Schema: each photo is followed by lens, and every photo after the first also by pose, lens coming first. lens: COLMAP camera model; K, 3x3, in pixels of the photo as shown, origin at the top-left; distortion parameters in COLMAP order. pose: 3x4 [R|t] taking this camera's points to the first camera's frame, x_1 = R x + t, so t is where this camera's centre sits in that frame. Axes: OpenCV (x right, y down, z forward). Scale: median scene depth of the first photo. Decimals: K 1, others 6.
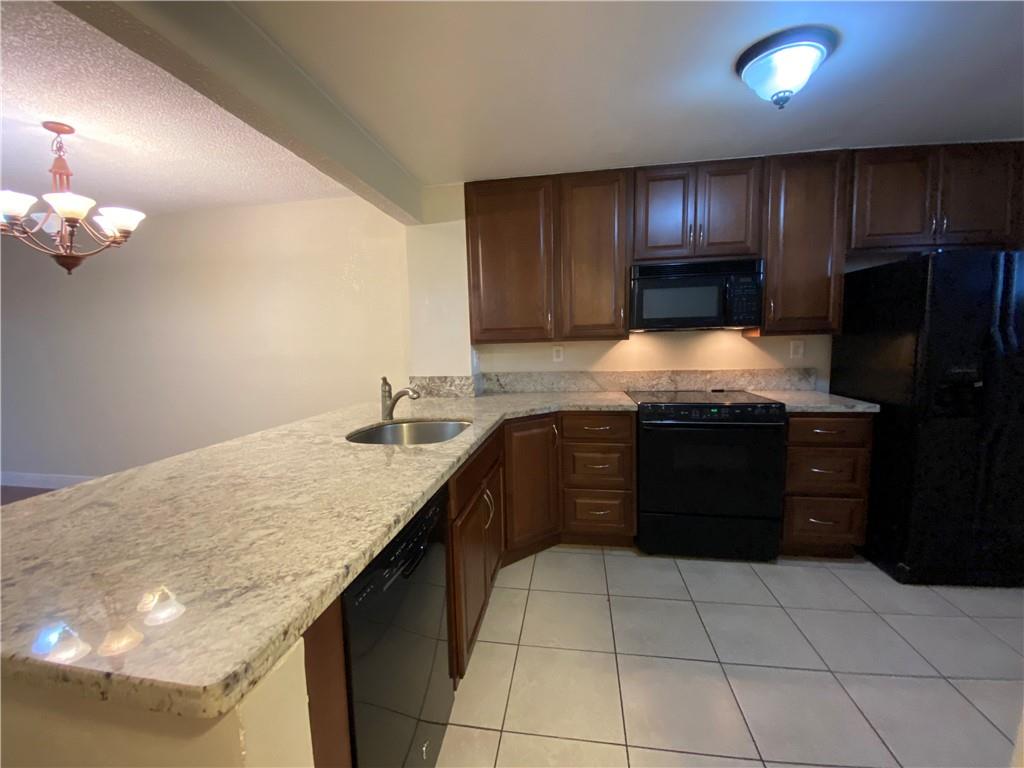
lens RADIAL K [[410.8, 0, 509.9], [0, 410.8, 381.0], [0, 0, 1]] dist [0.014380, -0.019185]
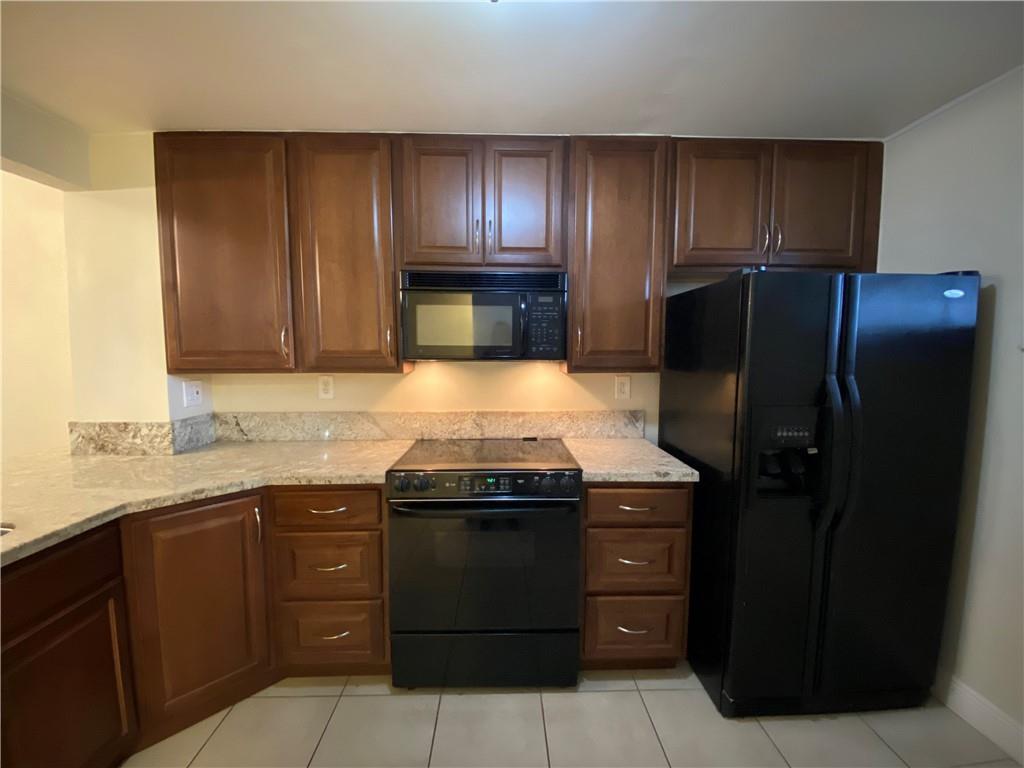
lens RADIAL K [[410.8, 0, 509.9], [0, 410.8, 381.0], [0, 0, 1]] dist [0.014380, -0.019185]
pose [[0.980715, 0.011178, 0.195125, 0.354151], [-0.006660, 0.999695, -0.023792, -0.075156], [-0.195331, 0.022034, 0.980490, 0.277714]]
